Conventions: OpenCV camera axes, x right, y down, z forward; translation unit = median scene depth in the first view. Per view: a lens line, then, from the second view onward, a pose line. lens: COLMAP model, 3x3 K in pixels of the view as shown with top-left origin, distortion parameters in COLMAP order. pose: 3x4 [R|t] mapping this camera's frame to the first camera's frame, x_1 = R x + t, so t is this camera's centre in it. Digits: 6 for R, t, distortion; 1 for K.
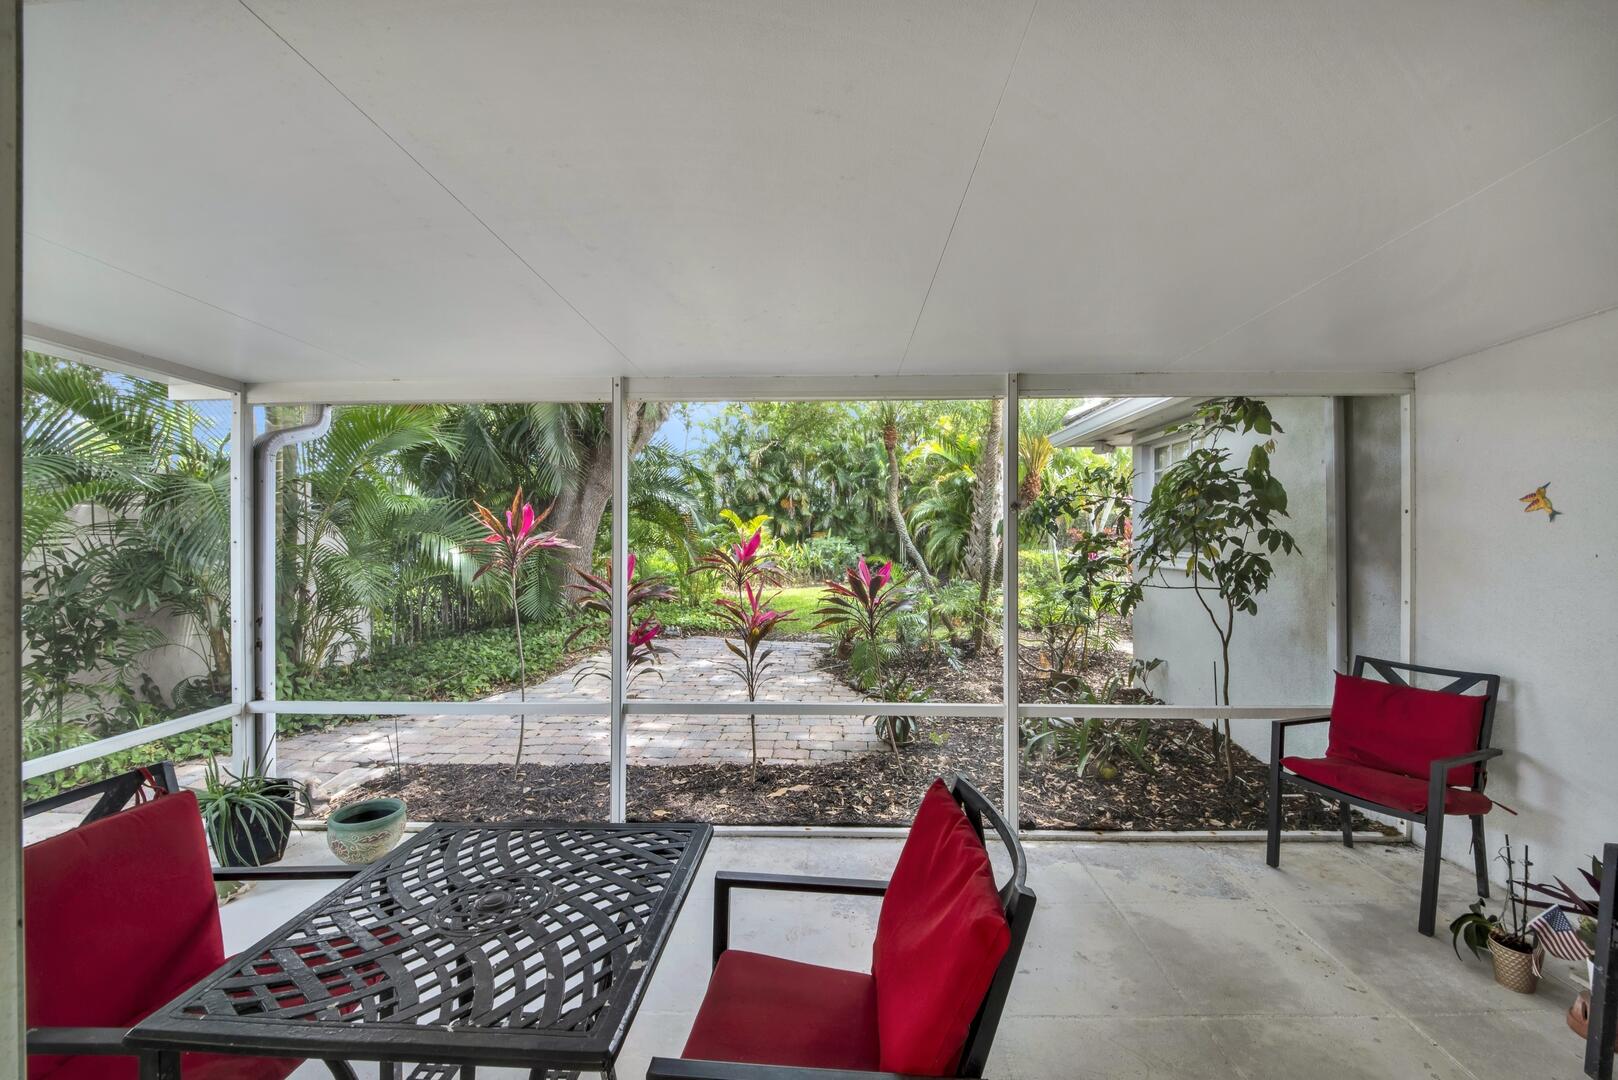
lens RADIAL K [[621.7, 0, 797.7], [0, 621.7, 534.0], [0, 0, 1]] dist [0.002321, -0.000002]
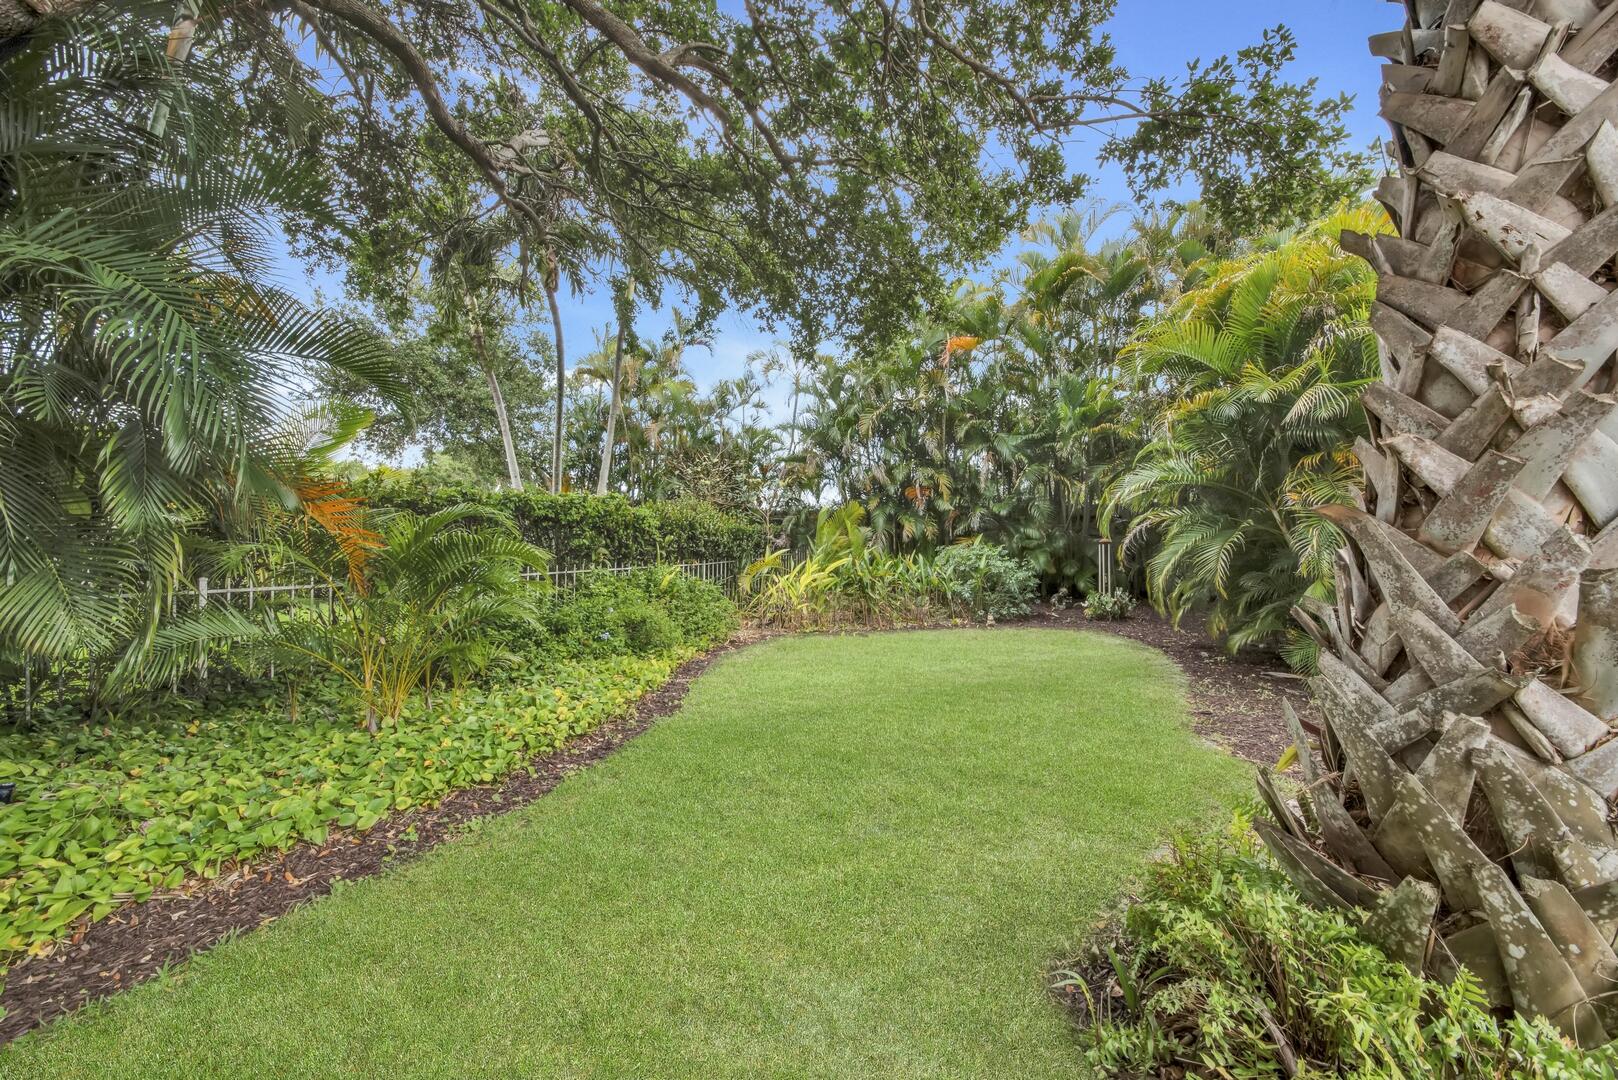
lens RADIAL K [[564.7, 0, 809.0], [0, 564.7, 540.0], [0, 0, 1]] dist [0.000494, -0.008536]
pose [[0.927690, 0.004456, -0.373326, 0.104043], [-0.005096, 0.999987, -0.000726, 0.001882], [0.373318, 0.002576, 0.927700, 0.412136]]
